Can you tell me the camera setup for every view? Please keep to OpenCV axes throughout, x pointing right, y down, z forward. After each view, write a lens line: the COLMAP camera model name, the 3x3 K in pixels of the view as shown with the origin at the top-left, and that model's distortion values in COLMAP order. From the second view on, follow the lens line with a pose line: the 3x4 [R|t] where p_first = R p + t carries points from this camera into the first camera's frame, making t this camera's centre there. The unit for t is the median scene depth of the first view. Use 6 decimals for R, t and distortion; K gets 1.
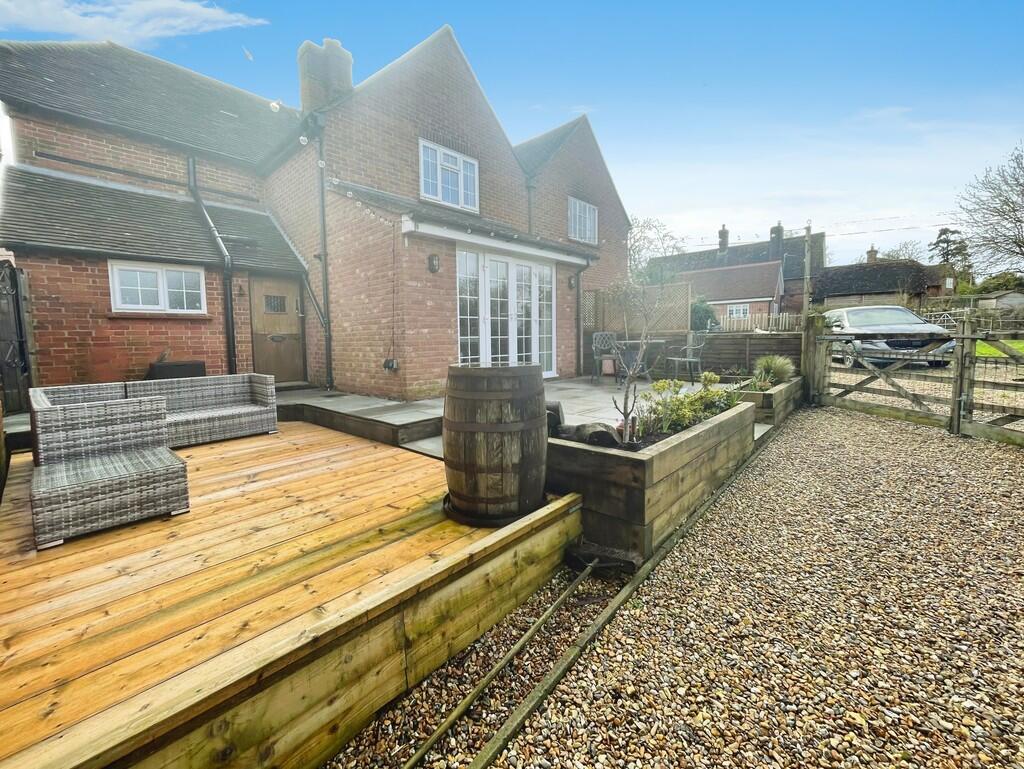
lens RADIAL K [[429.7, 0, 507.7], [0, 429.7, 380.3], [0, 0, 1]] dist [0.001445, -0.000010]
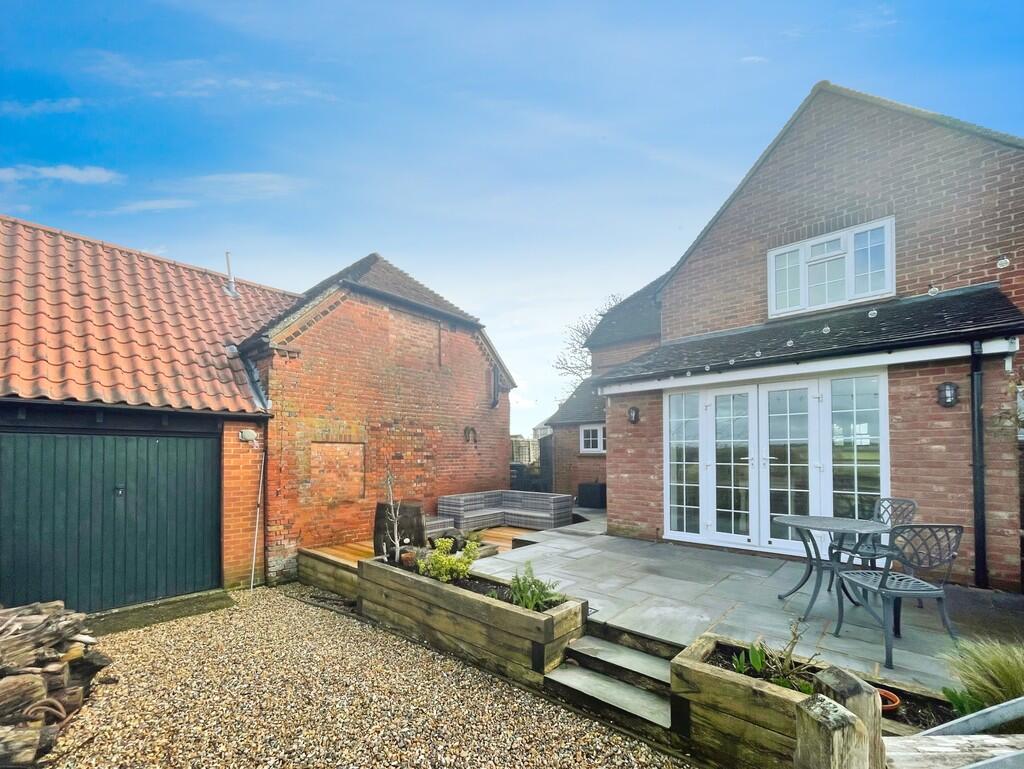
lens RADIAL K [[429.7, 0, 506.4], [0, 429.7, 464.6], [0, 0, 1]] dist [0.001445, -0.000010]
pose [[-0.009127, 0.047299, -0.998839, 0.934878], [-0.096766, 0.994151, 0.047962, -0.169535], [0.995265, 0.097091, -0.004496, 0.701420]]
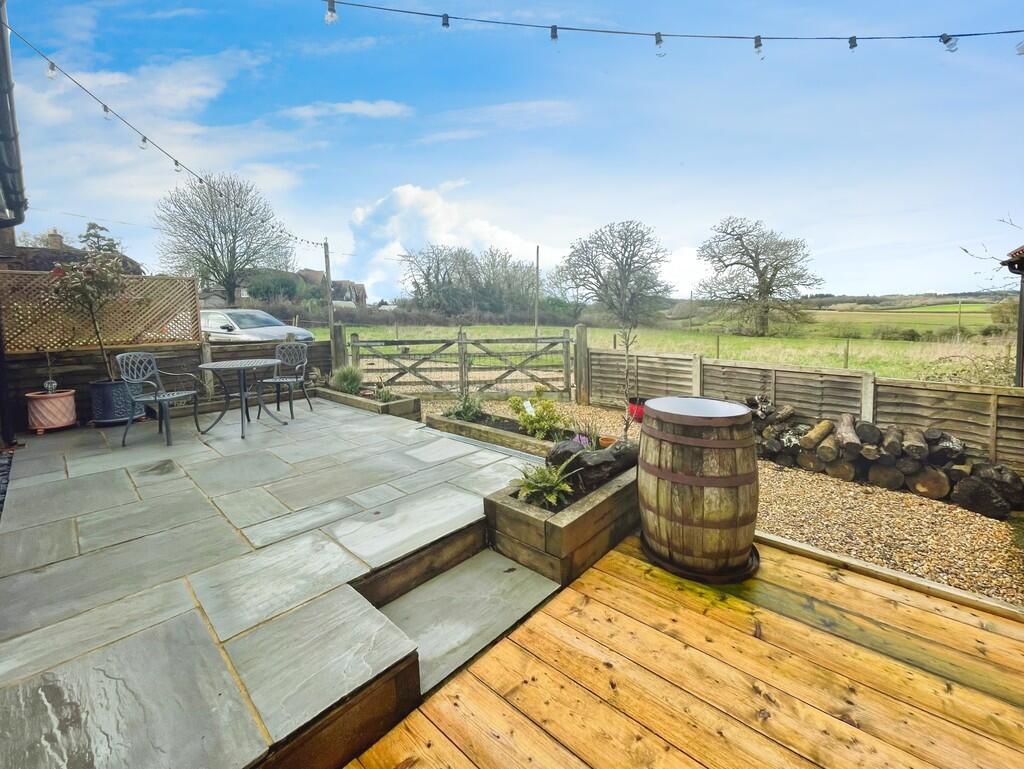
lens RADIAL K [[429.7, 0, 515.6], [0, 429.7, 342.2], [0, 0, 1]] dist [0.001445, -0.000010]
pose [[-0.010853, -0.048045, 0.998786, -0.456807], [0.114277, 0.992241, 0.048972, -0.125283], [-0.993390, 0.114670, -0.005279, 0.645721]]
